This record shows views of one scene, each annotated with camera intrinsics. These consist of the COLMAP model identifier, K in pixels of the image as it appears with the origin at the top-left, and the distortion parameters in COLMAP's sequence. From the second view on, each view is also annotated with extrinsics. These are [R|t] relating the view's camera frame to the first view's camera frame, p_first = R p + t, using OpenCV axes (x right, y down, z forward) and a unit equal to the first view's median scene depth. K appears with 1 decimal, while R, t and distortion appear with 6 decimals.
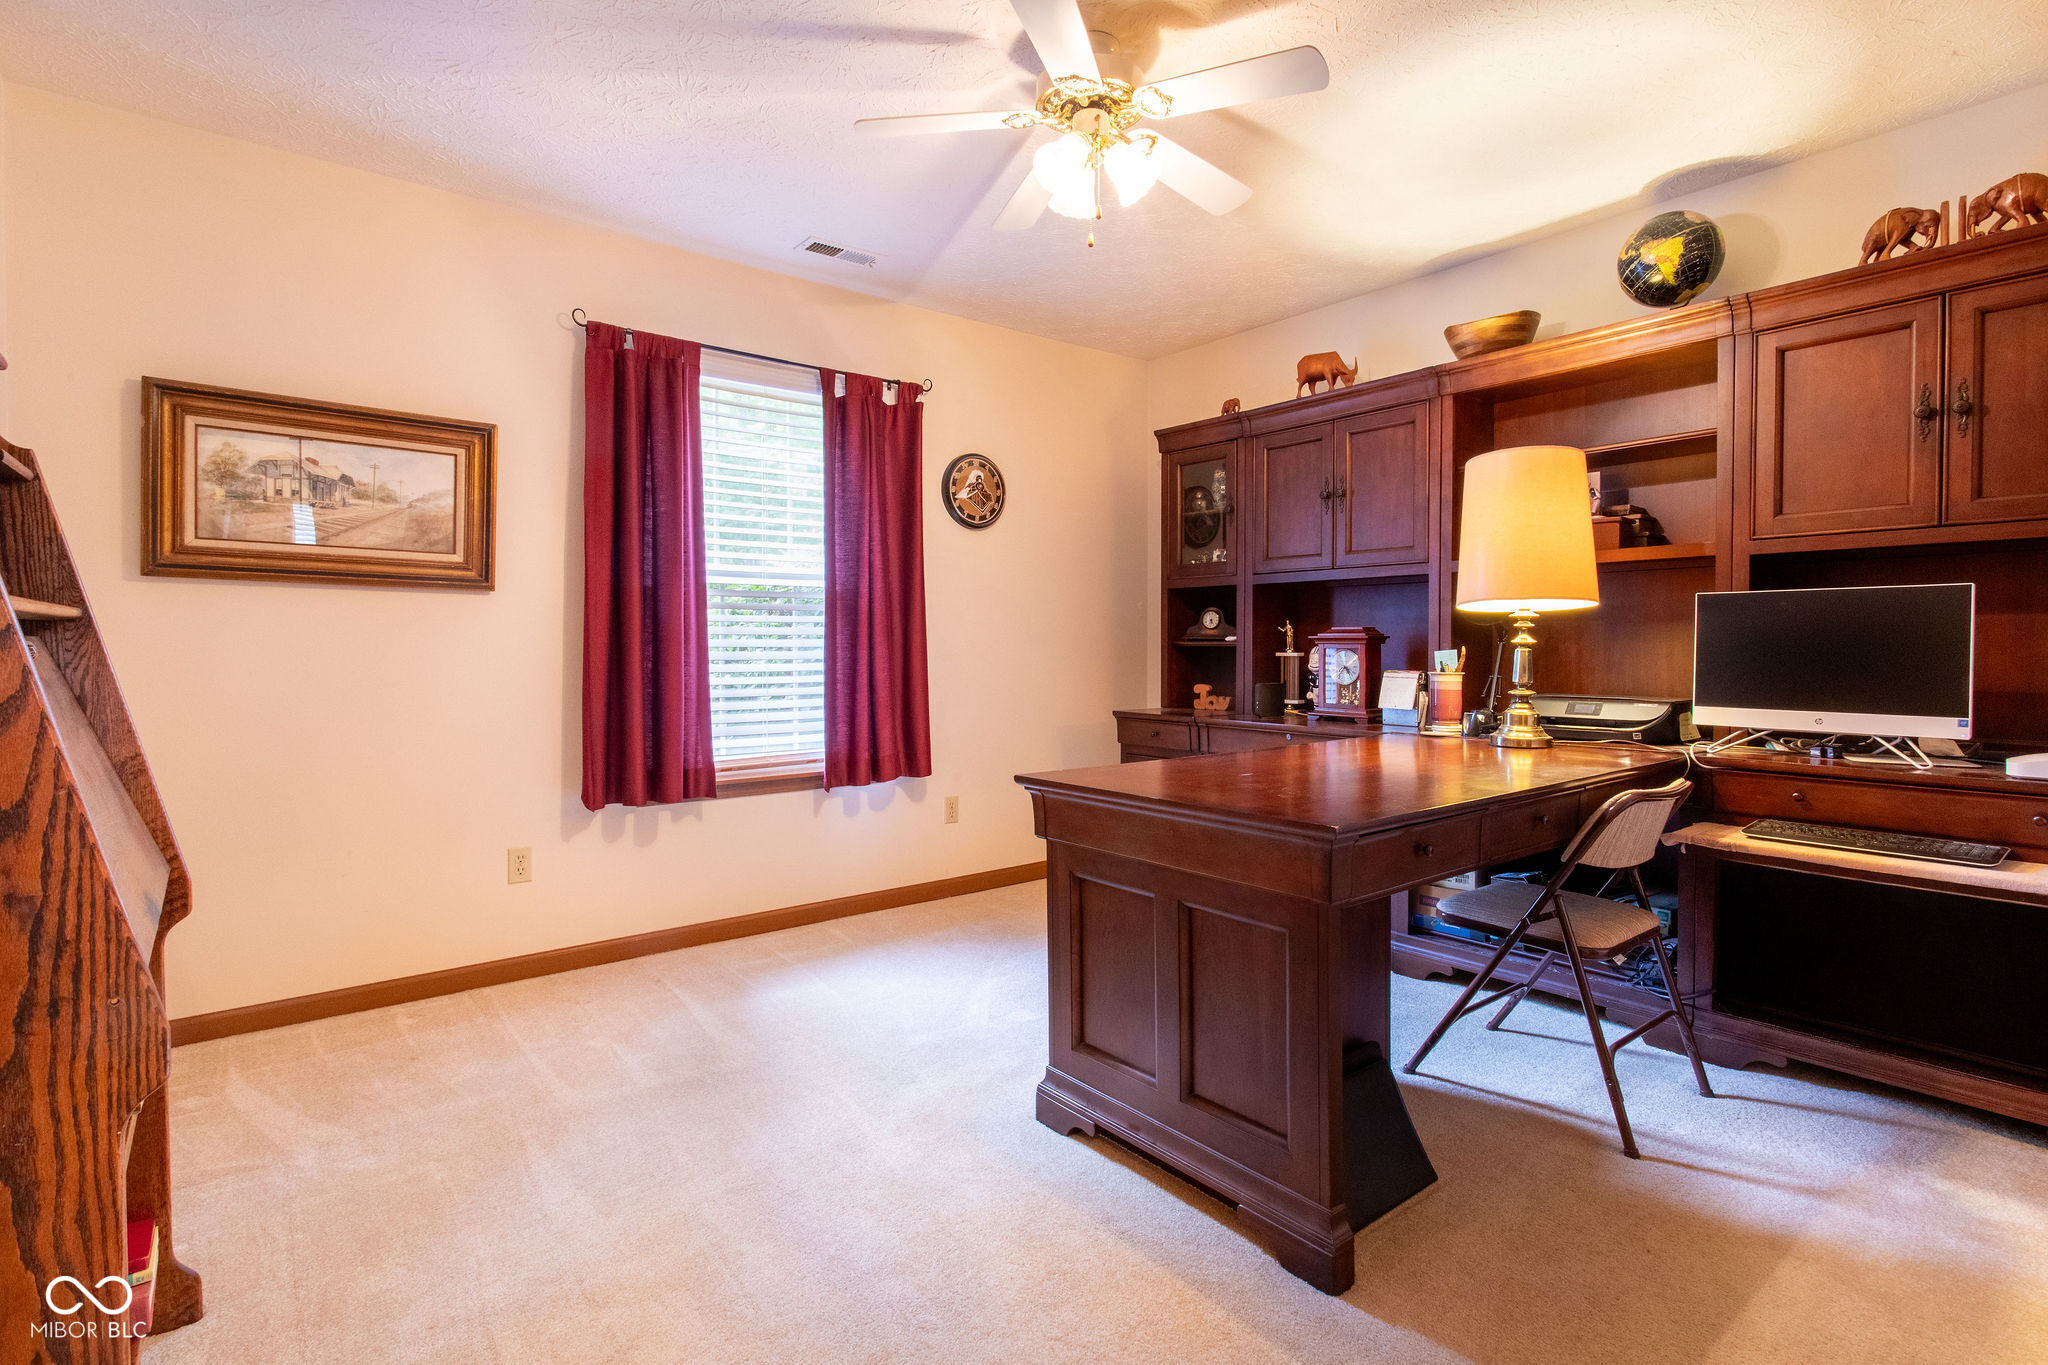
lens RADIAL K [[985.3, 0, 1024.4], [0, 985.3, 644.3], [0, 0, 1]] dist [0.000202, 0.000303]
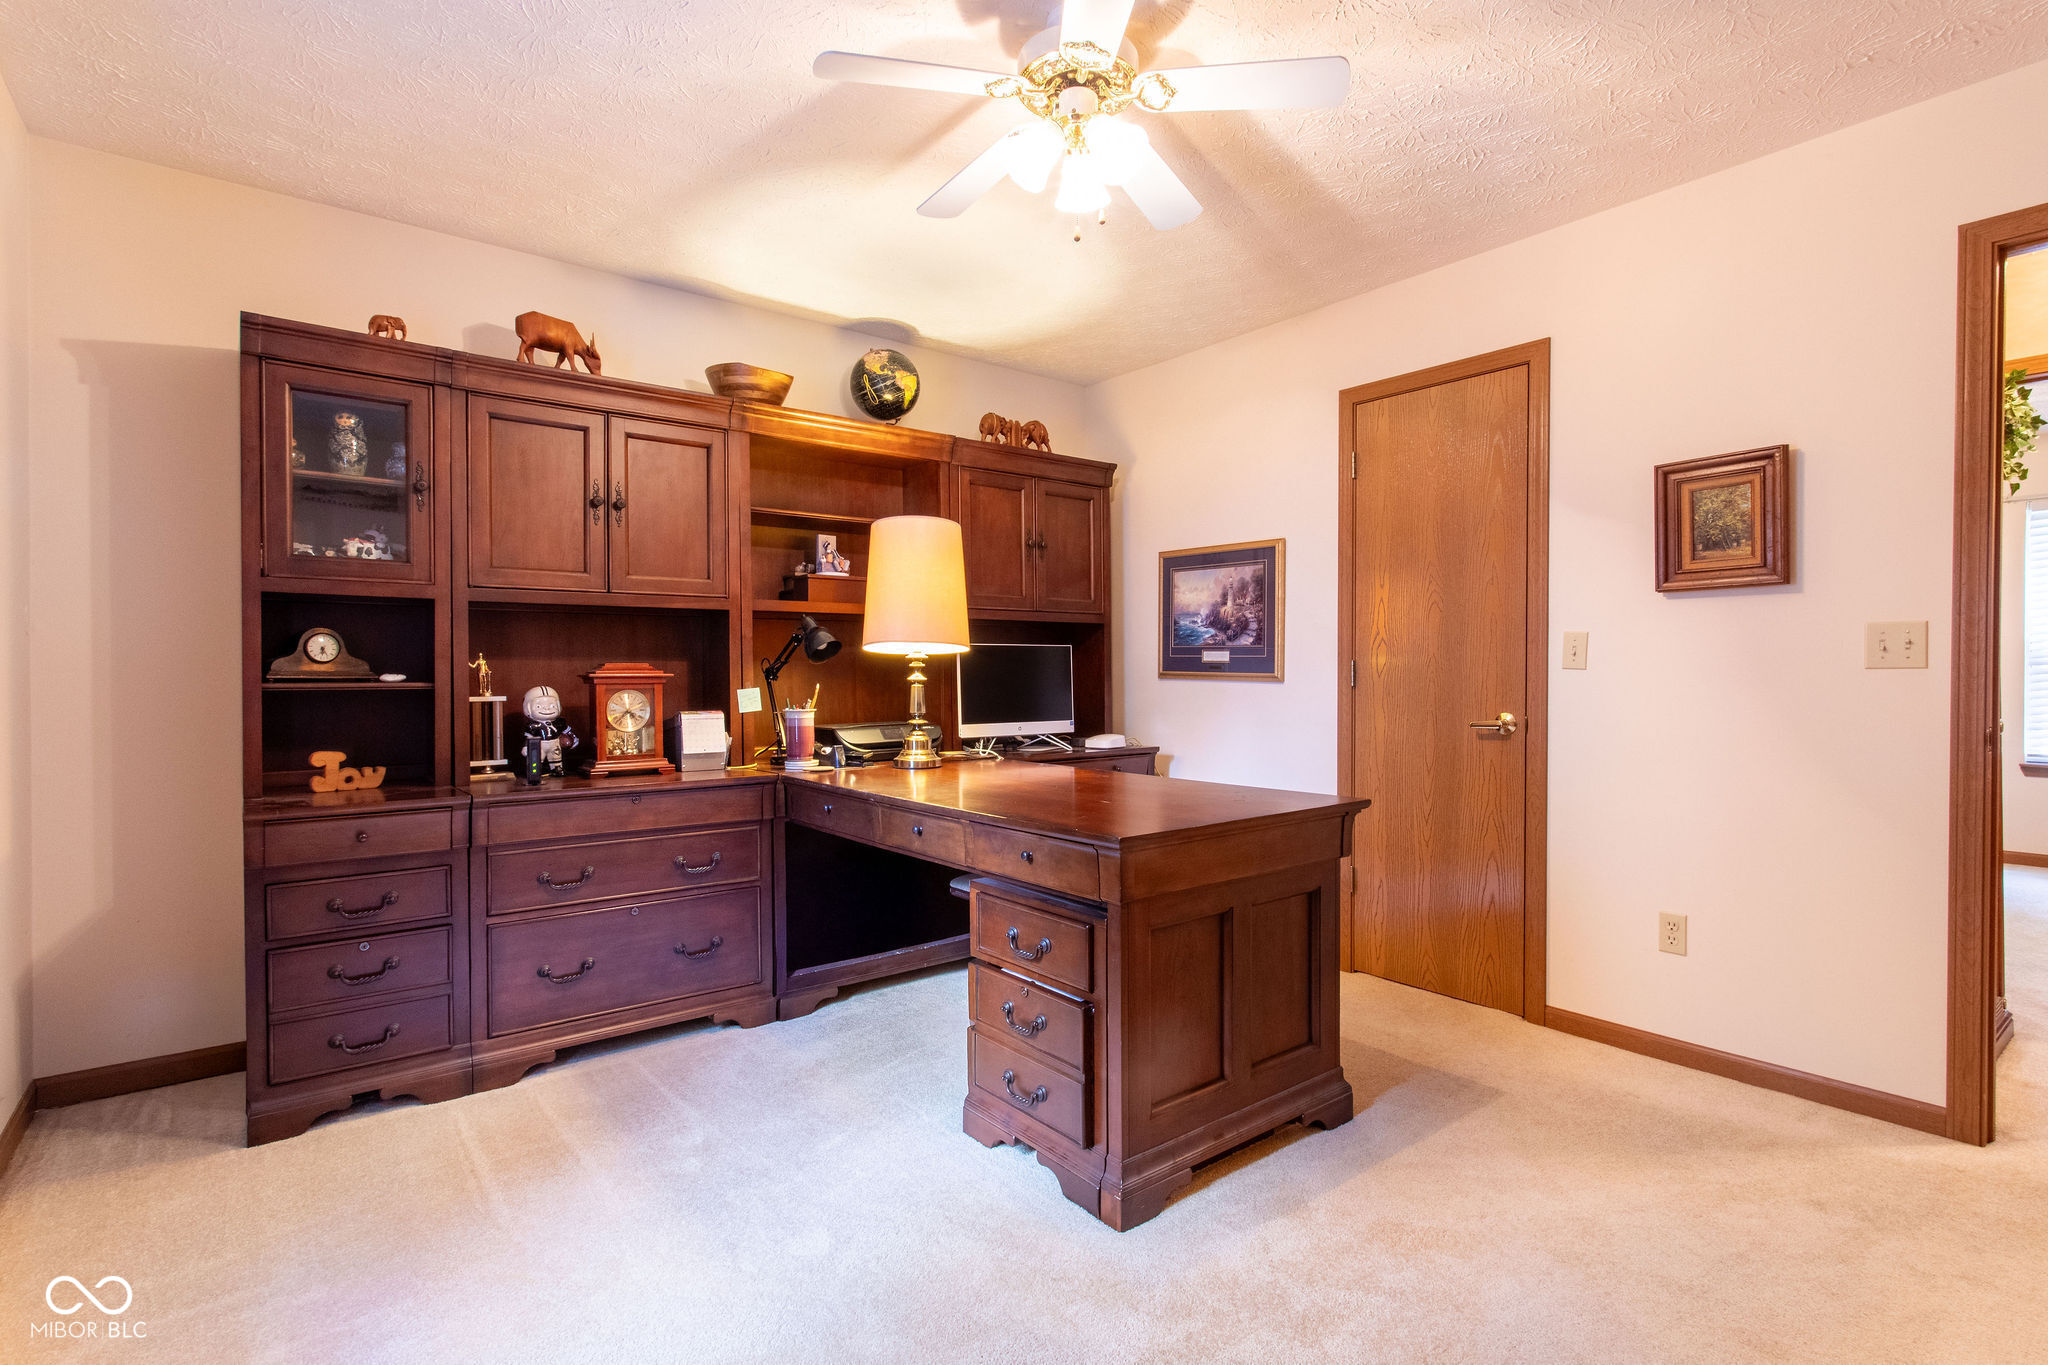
lens RADIAL K [[977.5, 0, 1024.0], [0, 977.5, 682.5], [0, 0, 1]] dist [-0.002515, 0.000816]
pose [[-0.003092, -0.004135, 0.999987, -0.511664], [0.009342, 0.999948, 0.004164, -0.001557], [-0.999952, 0.009355, -0.003053, 0.661221]]
